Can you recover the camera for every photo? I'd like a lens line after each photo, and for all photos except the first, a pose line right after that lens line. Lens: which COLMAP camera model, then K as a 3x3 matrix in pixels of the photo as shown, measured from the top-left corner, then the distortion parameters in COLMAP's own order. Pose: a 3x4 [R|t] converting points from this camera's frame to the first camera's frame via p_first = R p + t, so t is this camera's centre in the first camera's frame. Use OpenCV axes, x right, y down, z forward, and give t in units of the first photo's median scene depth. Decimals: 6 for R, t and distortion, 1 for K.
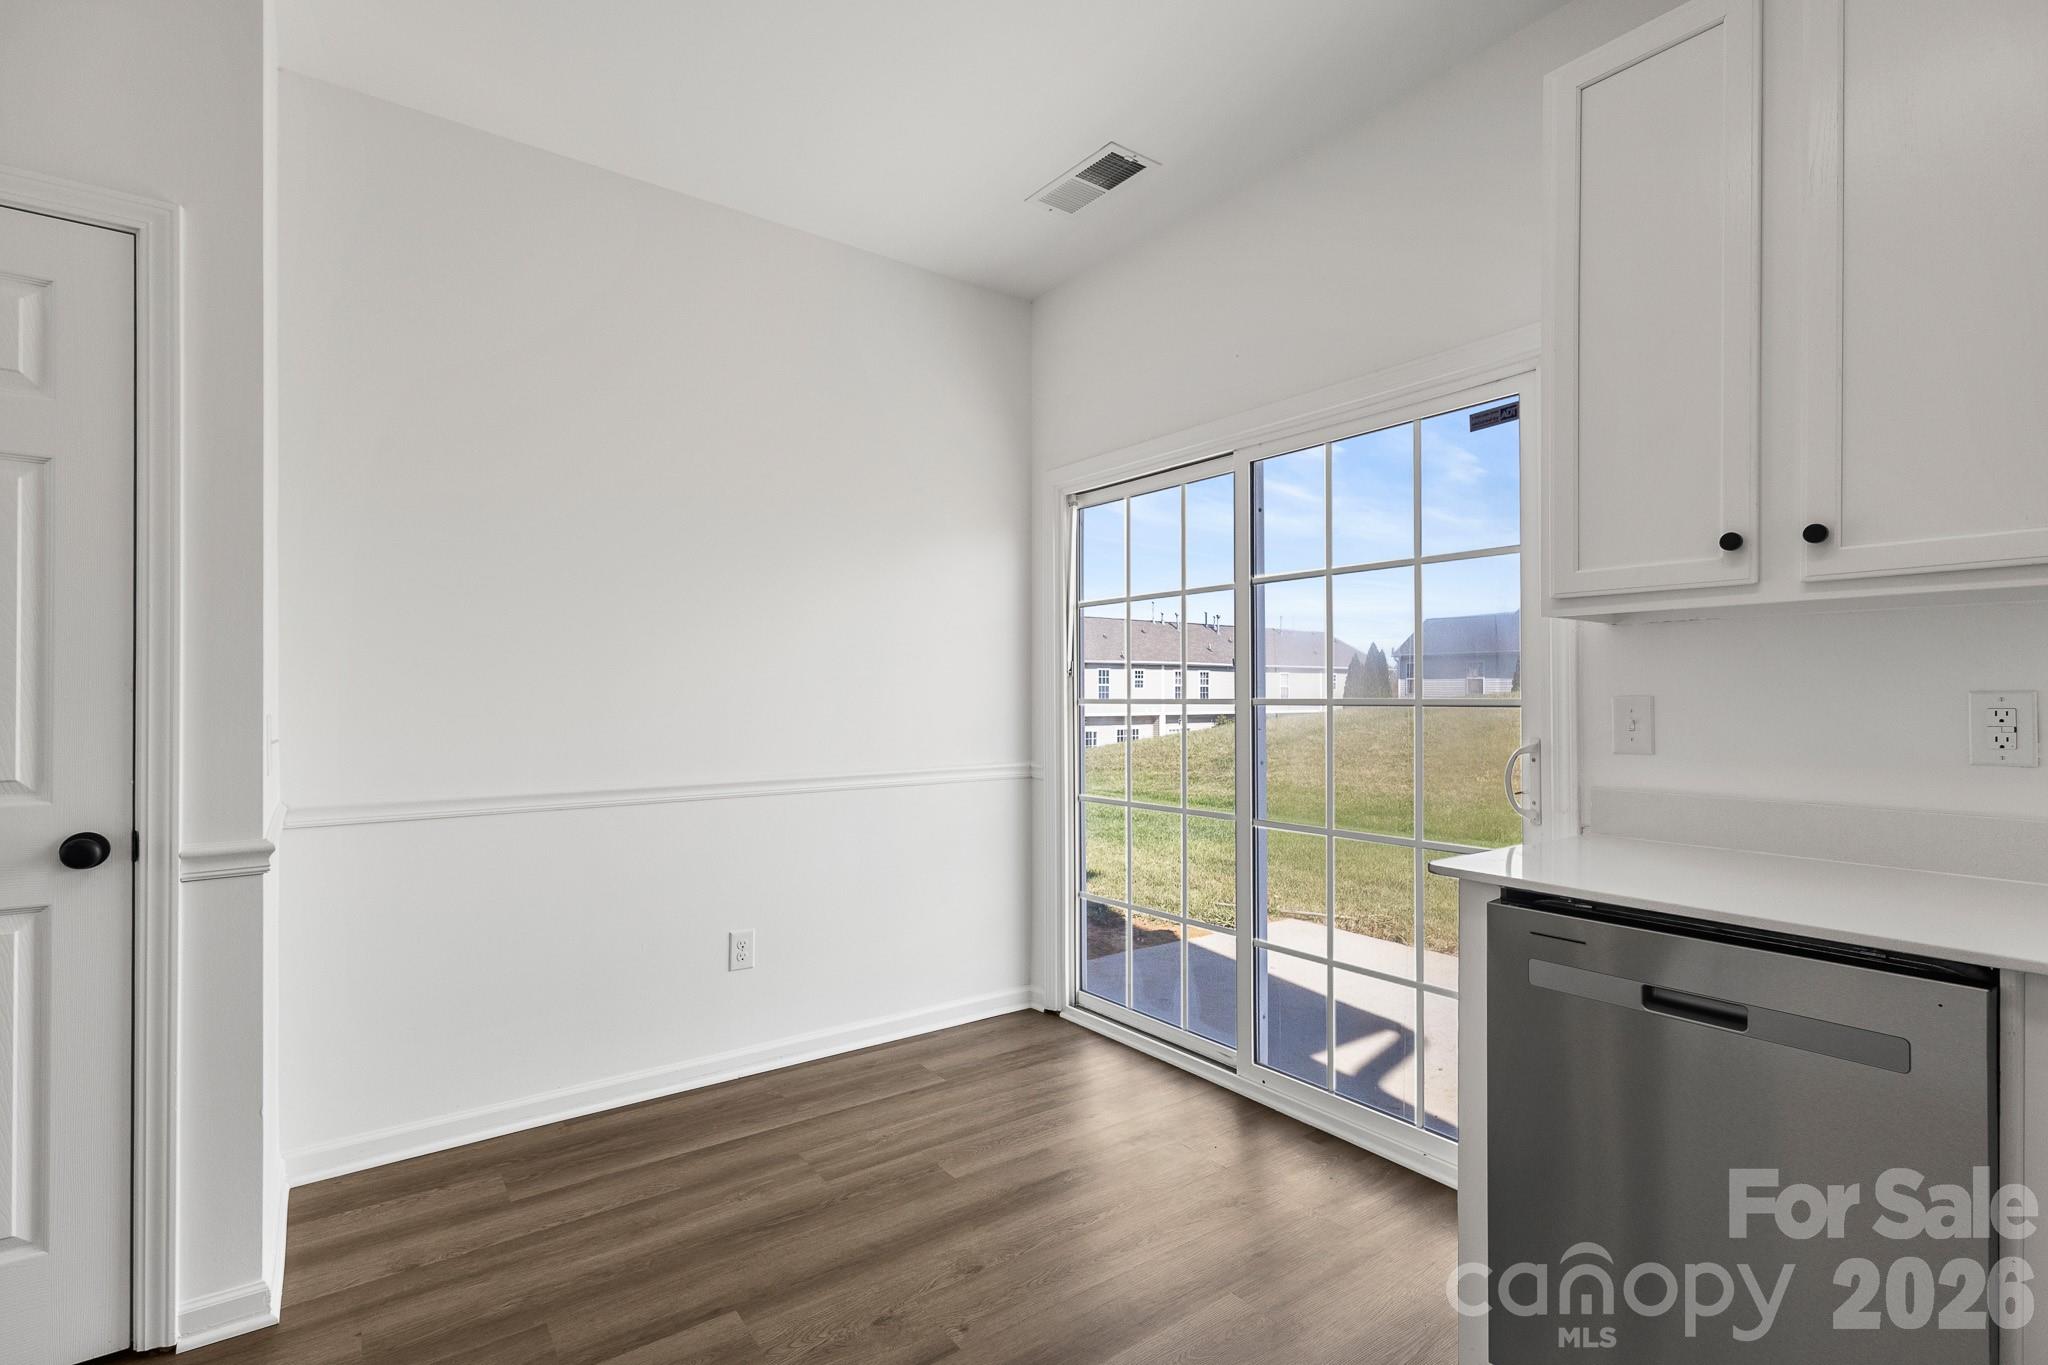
lens RADIAL K [[955.8, 0, 1025.4], [0, 955.8, 690.2], [0, 0, 1]] dist [0.004506, 0.001316]
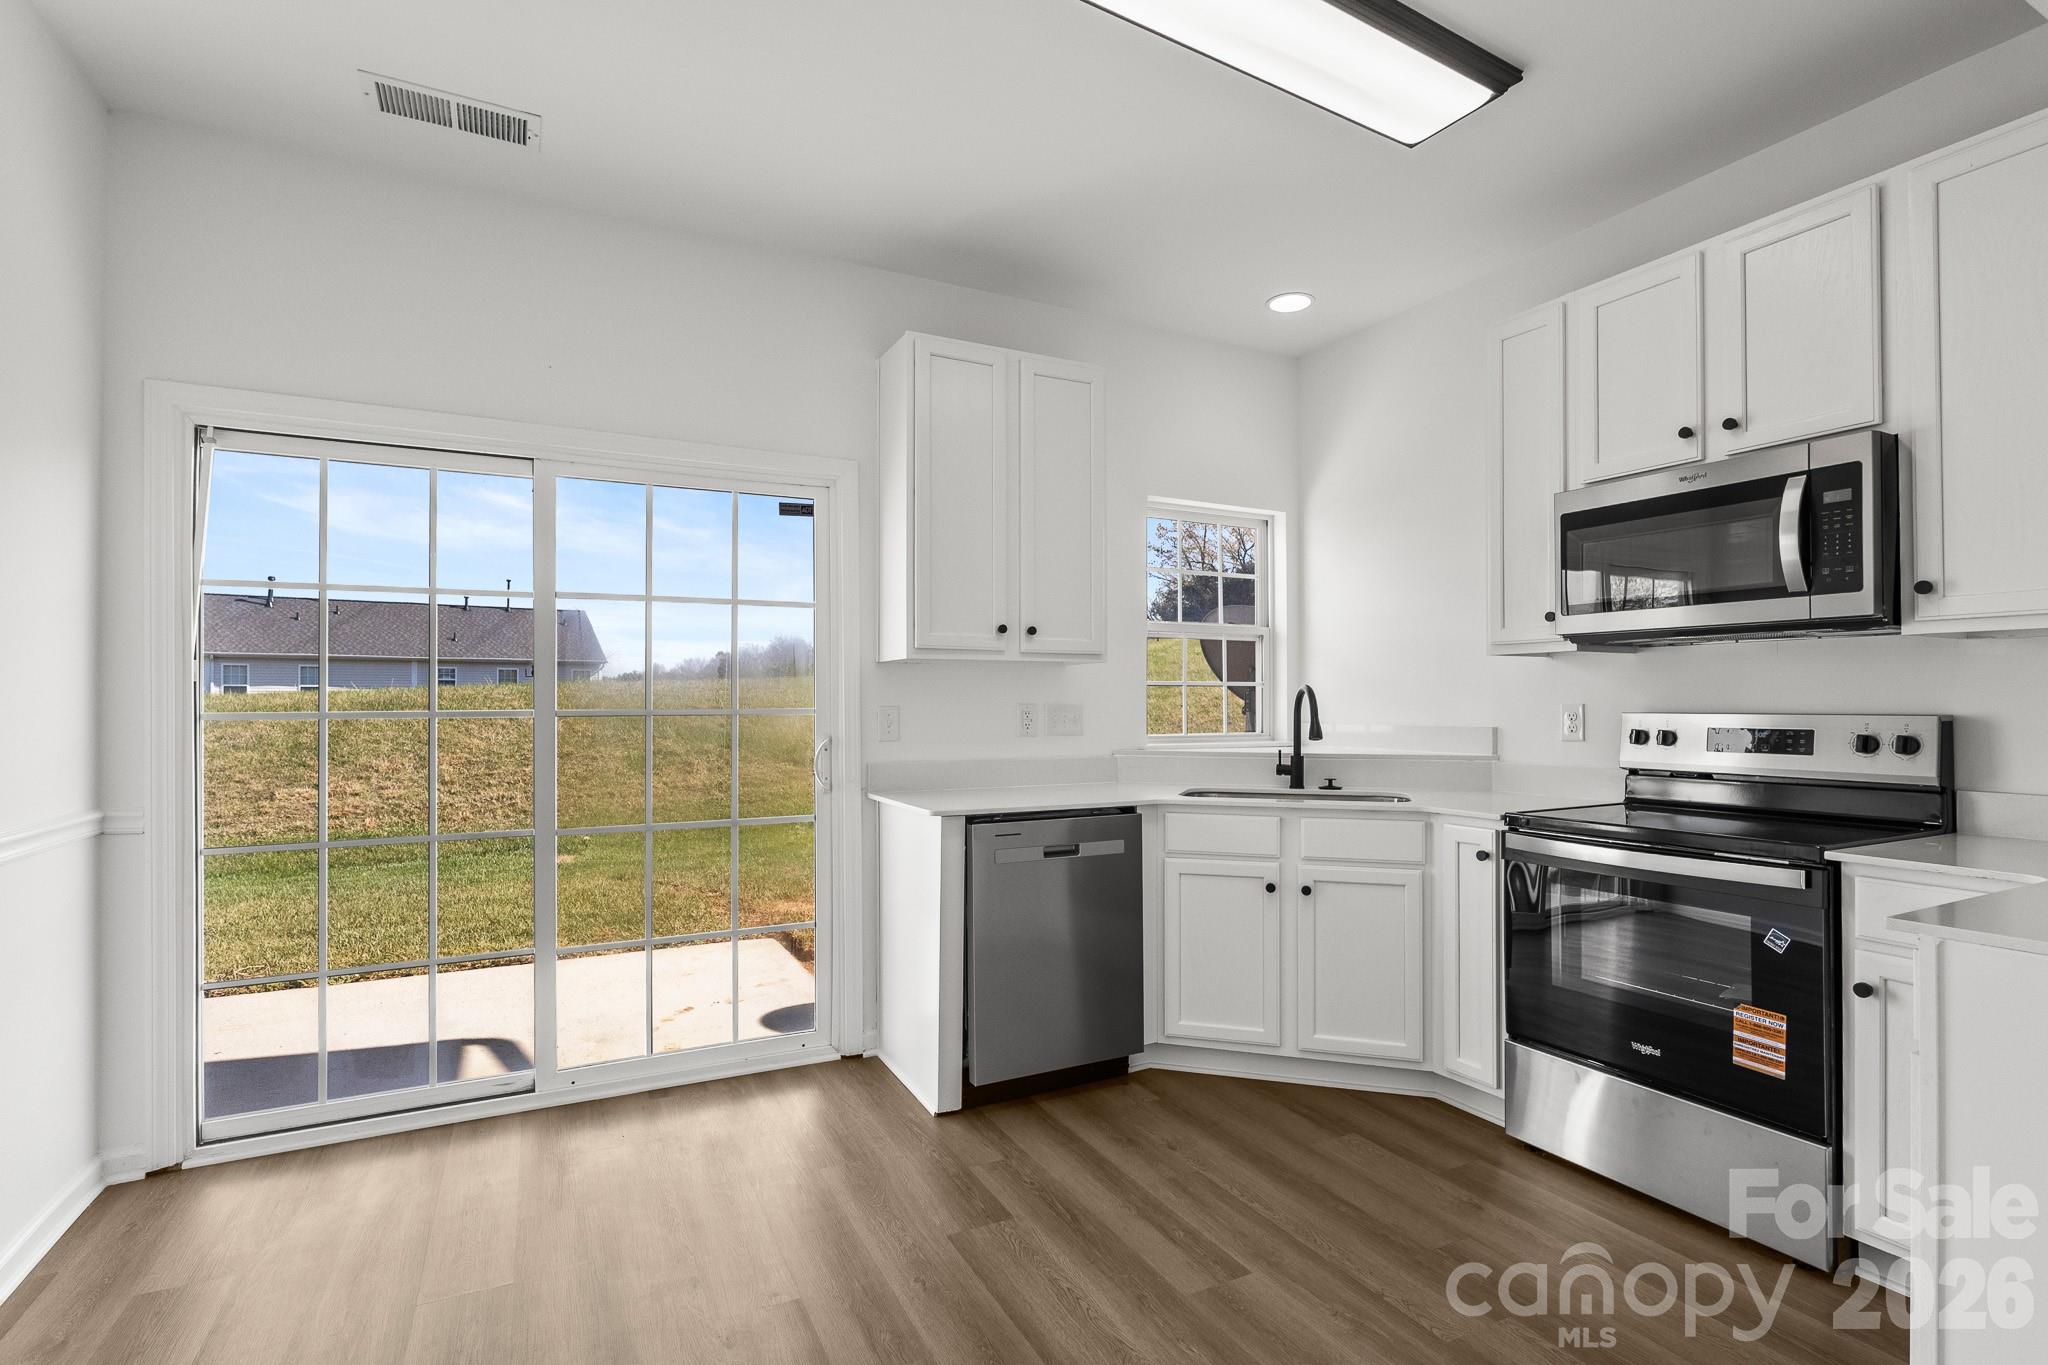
lens RADIAL K [[970.8, 0, 1025.2], [0, 970.8, 696.9], [0, 0, 1]] dist [-0.011691, 0.001196]
pose [[0.153639, 0.008154, 0.988093, -0.821090], [-0.002792, 0.999966, -0.007818, 0.001814], [-0.988123, -0.001558, 0.153656, 0.418577]]
